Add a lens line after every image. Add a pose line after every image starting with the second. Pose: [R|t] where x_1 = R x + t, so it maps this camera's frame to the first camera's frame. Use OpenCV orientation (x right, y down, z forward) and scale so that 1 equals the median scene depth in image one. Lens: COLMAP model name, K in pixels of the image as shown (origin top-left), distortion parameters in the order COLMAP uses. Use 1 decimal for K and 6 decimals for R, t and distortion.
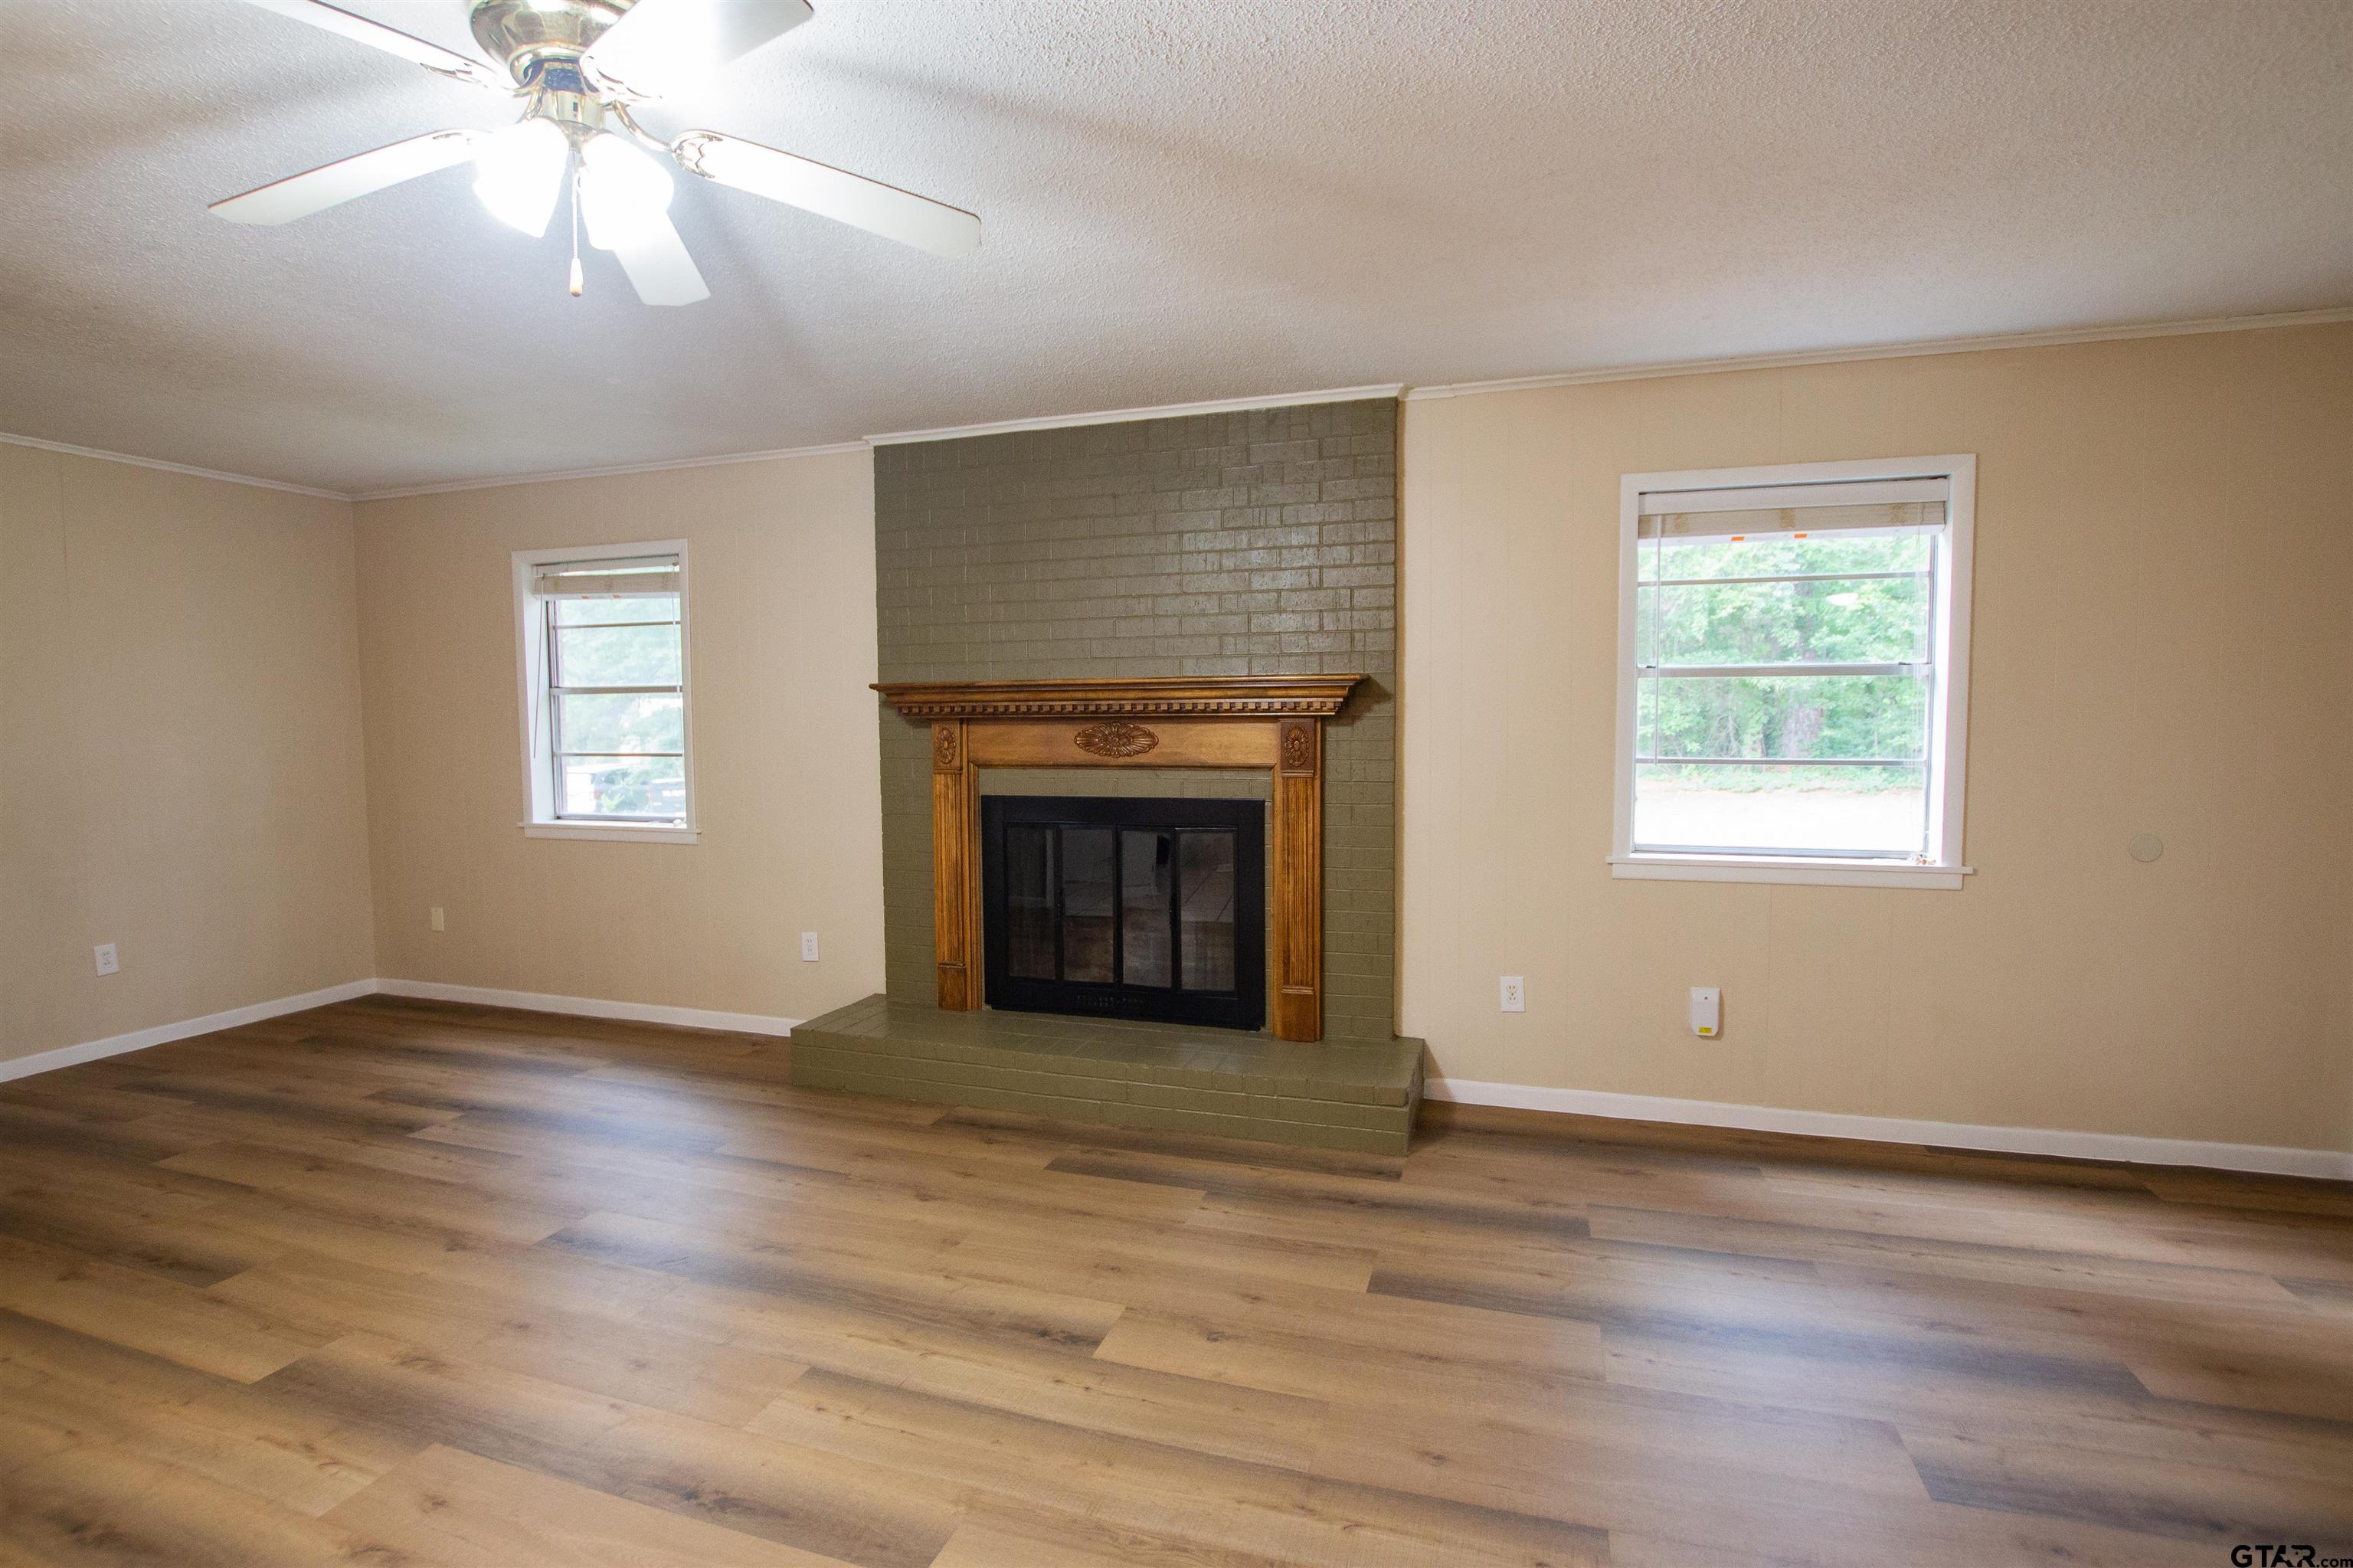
lens RADIAL K [[1153.7, 0, 1133.4], [0, 1153.7, 787.1], [0, 0, 1]] dist [-0.030423, 0.000715]
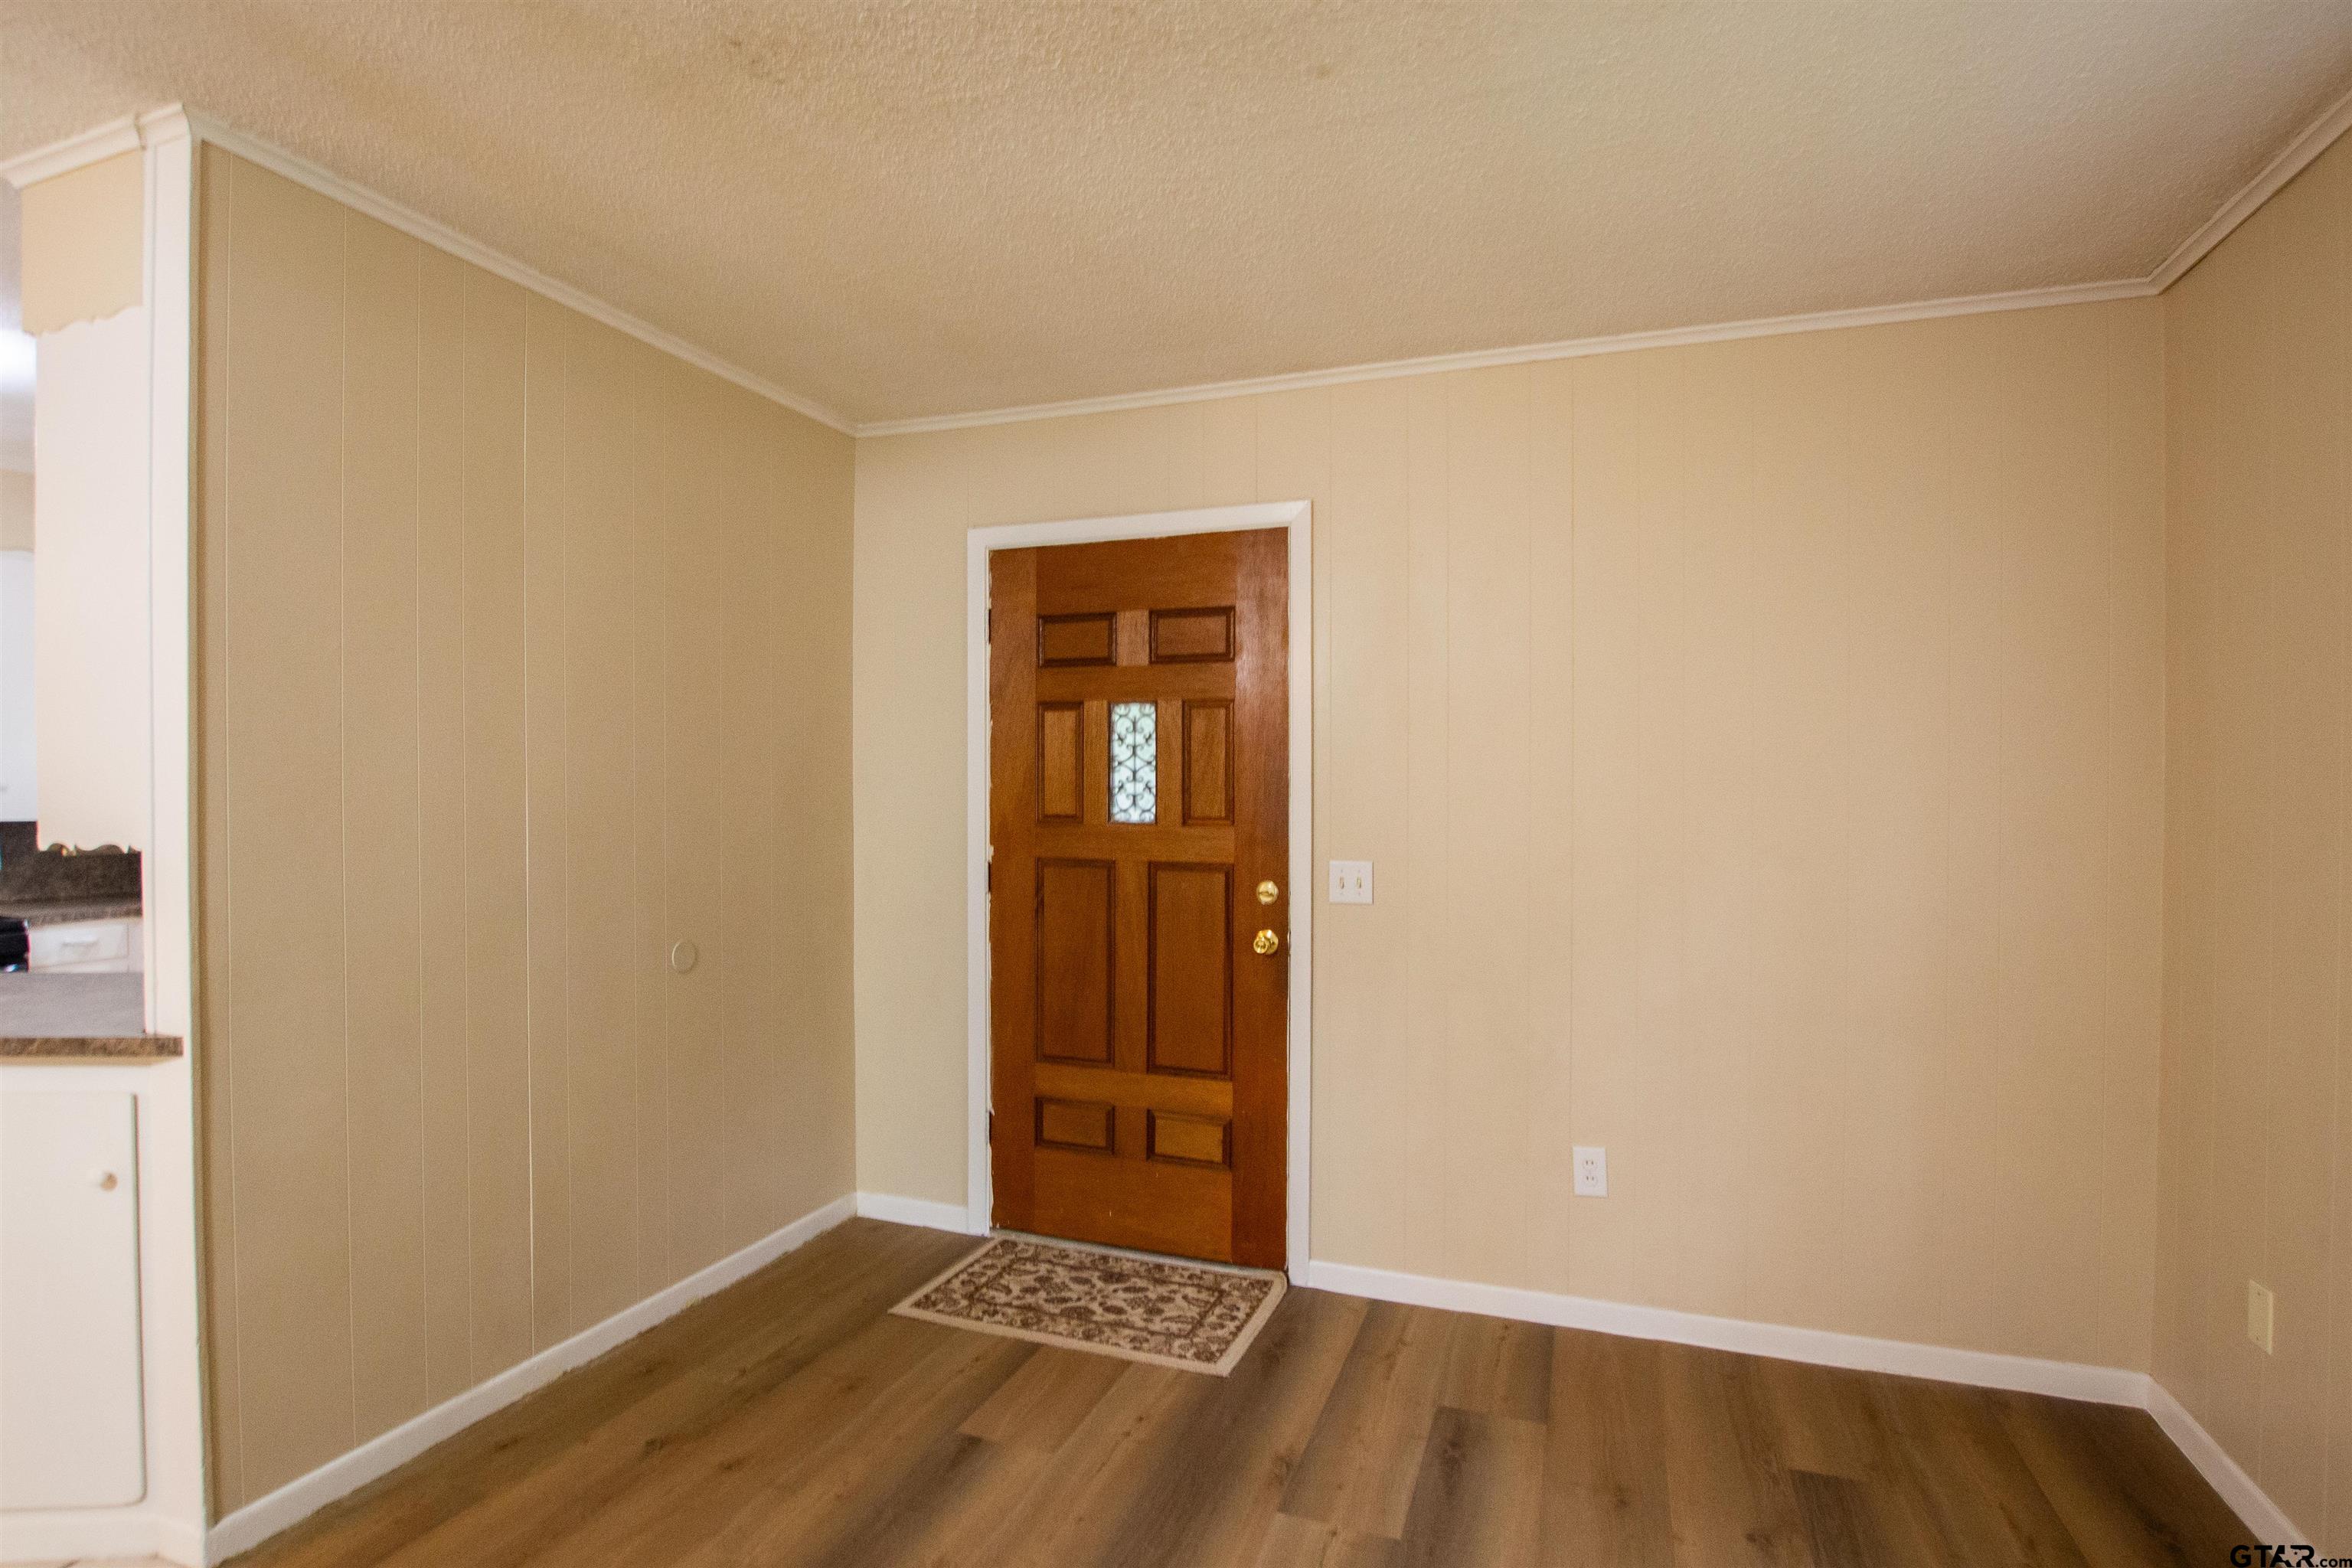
lens RADIAL K [[1186.9, 0, 1139.3], [0, 1186.9, 794.1], [0, 0, 1]] dist [-0.028397, 0.001997]
pose [[-0.040107, 0.018124, -0.999031, -0.339418], [-0.062402, 0.997838, 0.020607, -0.062785], [0.997245, 0.063168, -0.038889, 0.972524]]
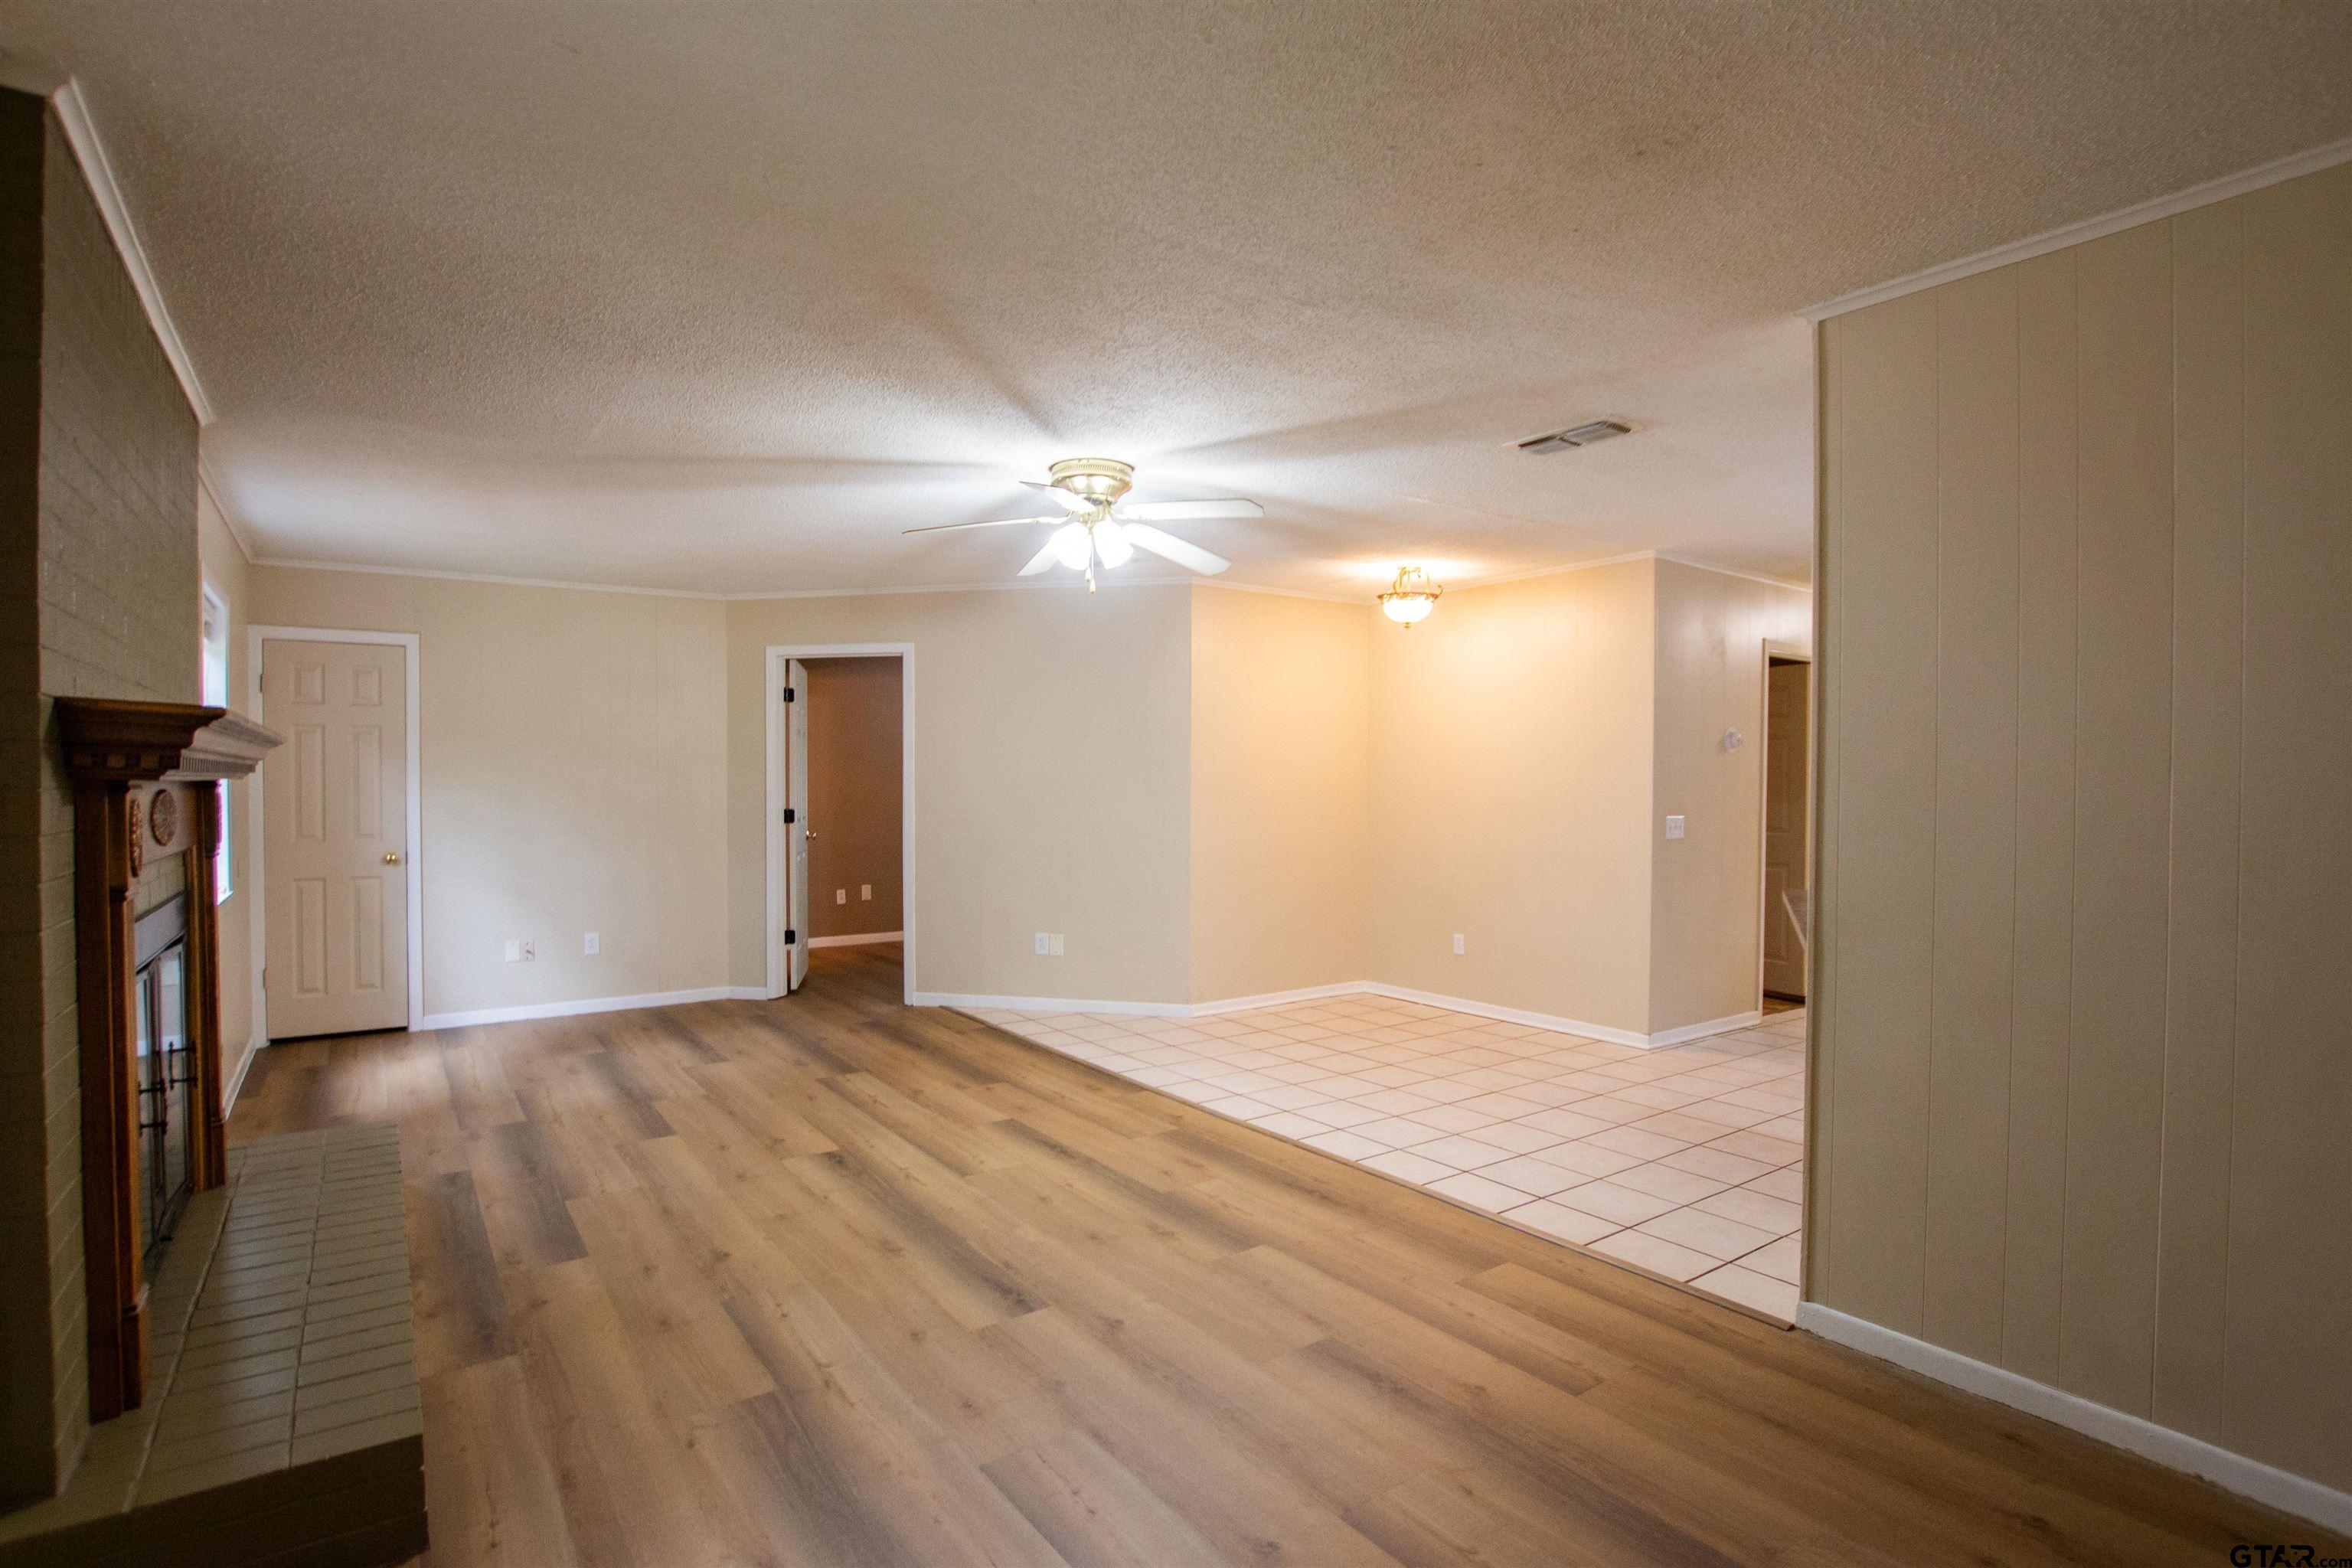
lens RADIAL K [[1142.9, 0, 1153.1], [0, 1142.9, 793.8], [0, 0, 1]] dist [-0.025468, 0.000492]
pose [[-0.808191, 0.000006, 0.588920, -0.943692], [0.040999, 0.997574, 0.056253, -0.075628], [-0.587491, 0.069608, -0.806231, 1.368487]]
